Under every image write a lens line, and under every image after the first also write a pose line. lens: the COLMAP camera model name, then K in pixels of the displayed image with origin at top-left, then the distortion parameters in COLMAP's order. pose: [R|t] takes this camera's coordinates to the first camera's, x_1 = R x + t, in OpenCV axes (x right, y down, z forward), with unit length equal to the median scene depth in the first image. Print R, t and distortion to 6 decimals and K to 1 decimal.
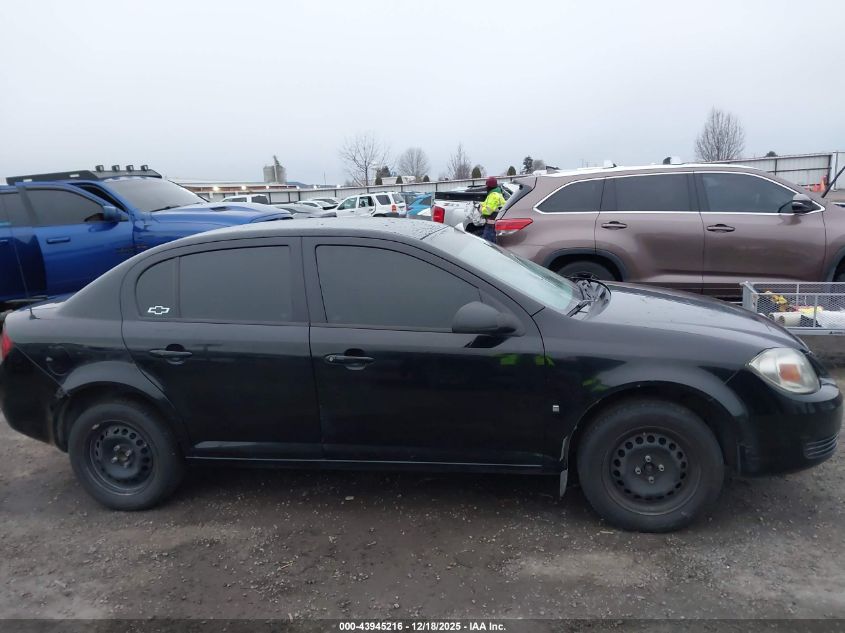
lens RADIAL K [[675.8, 0, 422.5], [0, 675.8, 316.5], [0, 0, 1]] dist [0.062886, -0.098179]
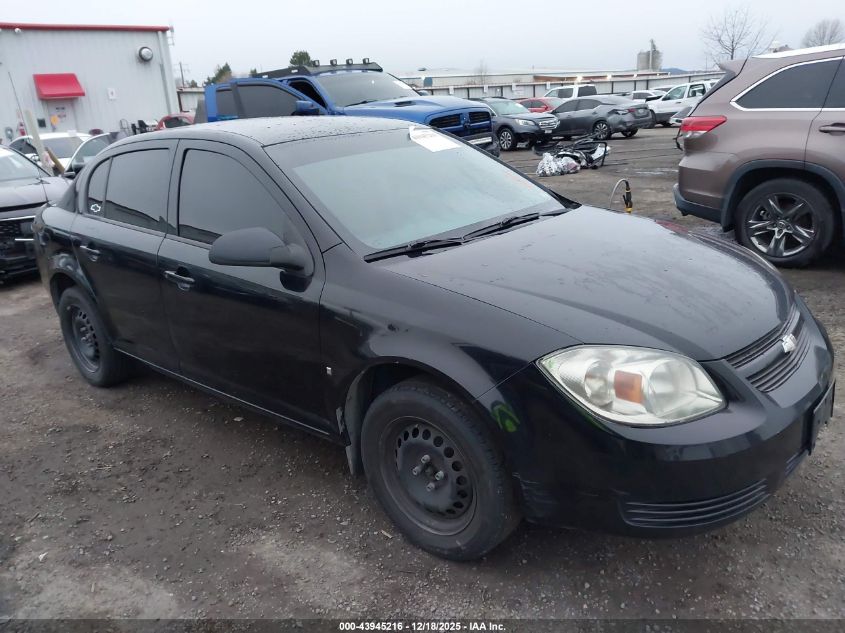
lens RADIAL K [[675.8, 0, 422.5], [0, 675.8, 316.5], [0, 0, 1]] dist [0.062886, -0.098179]
pose [[0.858009, 0.155529, -0.489522, 0.259539], [-0.079877, 0.981862, 0.171949, -0.028062], [0.507386, -0.108432, 0.854870, 0.147965]]
